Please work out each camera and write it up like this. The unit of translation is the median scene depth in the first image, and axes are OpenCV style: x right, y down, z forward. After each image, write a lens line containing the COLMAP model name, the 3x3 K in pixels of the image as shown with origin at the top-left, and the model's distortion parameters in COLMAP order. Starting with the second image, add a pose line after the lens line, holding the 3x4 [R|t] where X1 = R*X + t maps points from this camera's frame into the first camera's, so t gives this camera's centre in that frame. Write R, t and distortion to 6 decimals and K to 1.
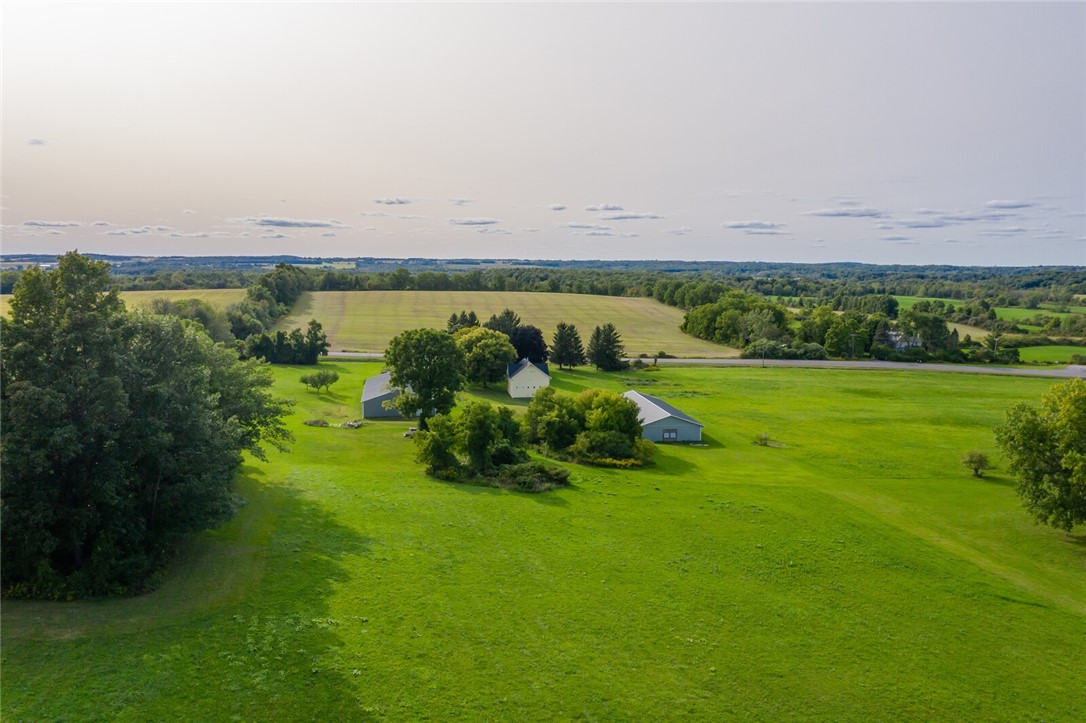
lens RADIAL K [[887.4, 0, 543.0], [0, 887.4, 361.5], [0, 0, 1]] dist [0.004026, -0.000564]
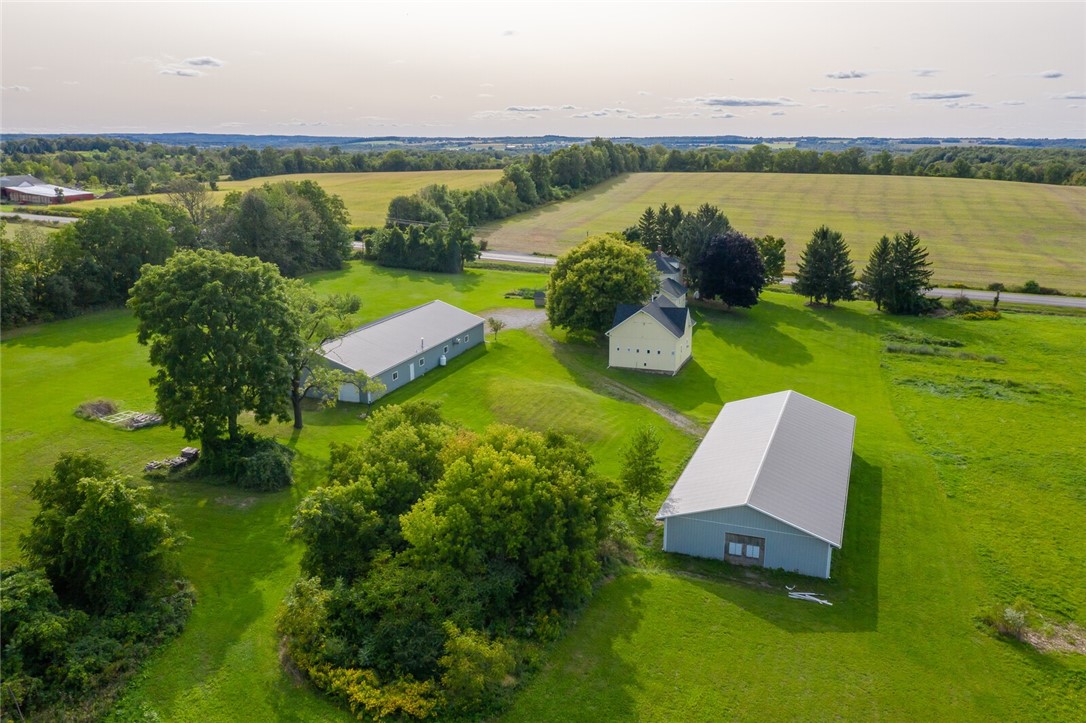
lens RADIAL K [[866.6, 0, 543.0], [0, 866.6, 361.5], [0, 0, 1]] dist [-0.013016, 0.008784]
pose [[0.875328, 0.112934, -0.470156, 0.142692], [-0.048202, 0.987879, 0.147552, -0.031649], [0.481120, -0.106494, 0.870162, 0.380632]]
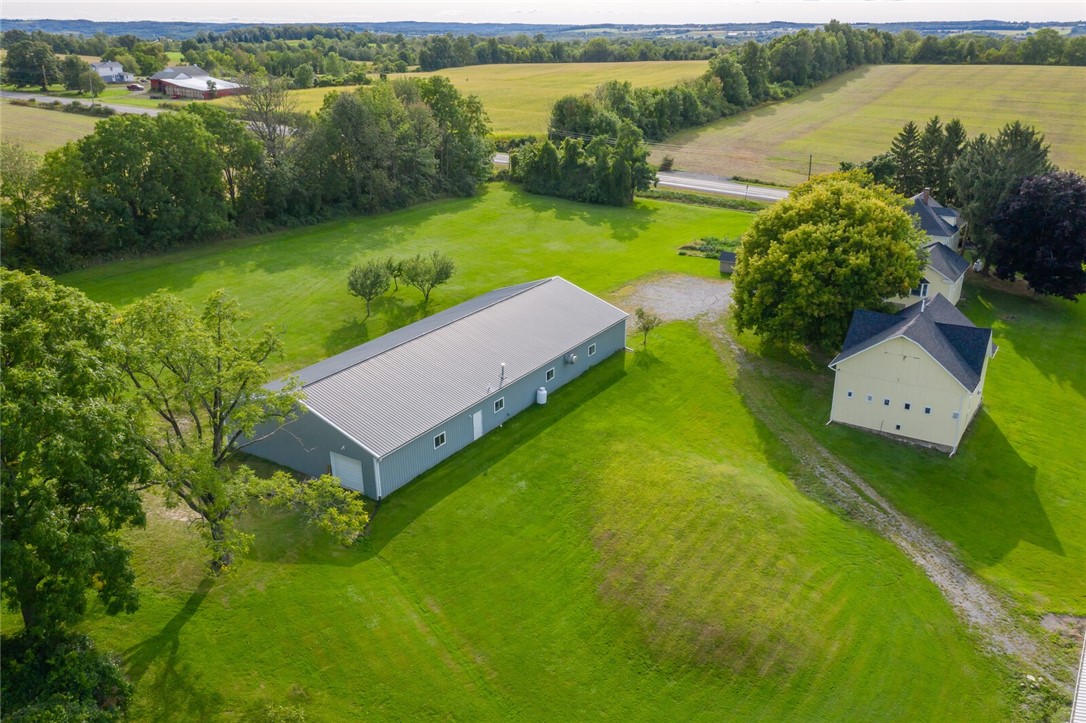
lens RADIAL K [[866.6, 0, 543.0], [0, 866.6, 361.5], [0, 0, 1]] dist [-0.013016, 0.008784]
pose [[0.735928, 0.232300, -0.635961, 0.064149], [-0.064616, 0.959109, 0.275564, -0.045823], [0.673969, -0.161702, 0.720845, 0.536243]]
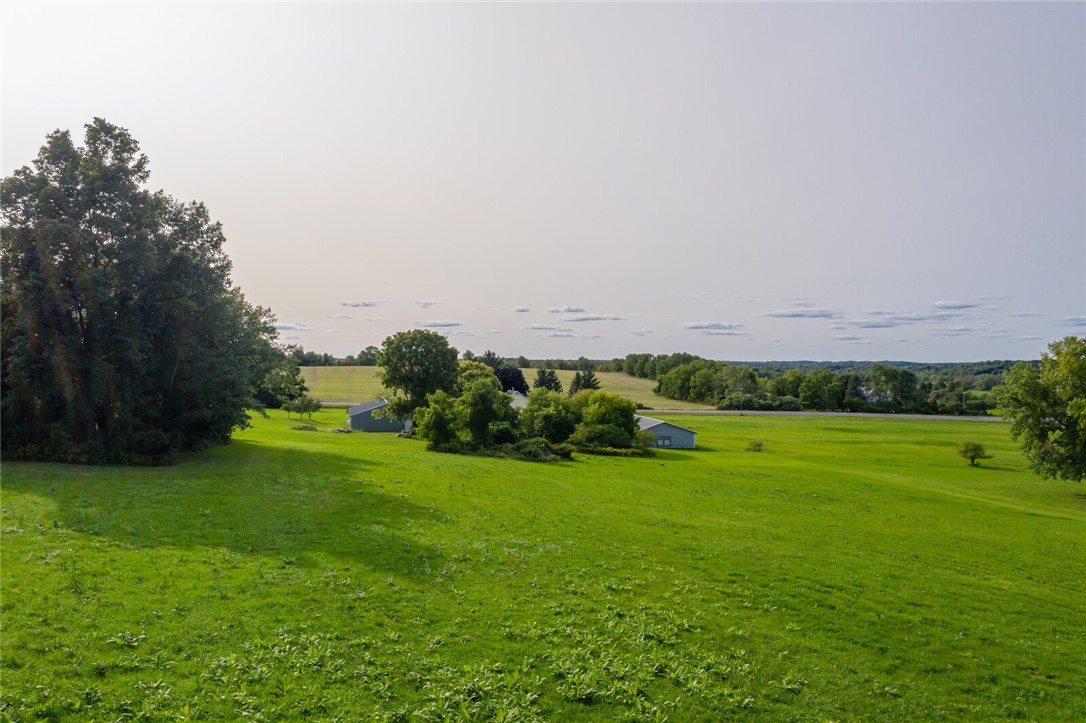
lens RADIAL K [[883.1, 0, 543.0], [0, 883.1, 361.5], [0, 0, 1]] dist [-0.004628, 0.005687]
pose [[0.999068, 0.000405, 0.043173, -0.020828], [0.004666, 0.993088, -0.117279, 0.065475], [-0.042922, 0.117371, 0.992160, 0.009388]]
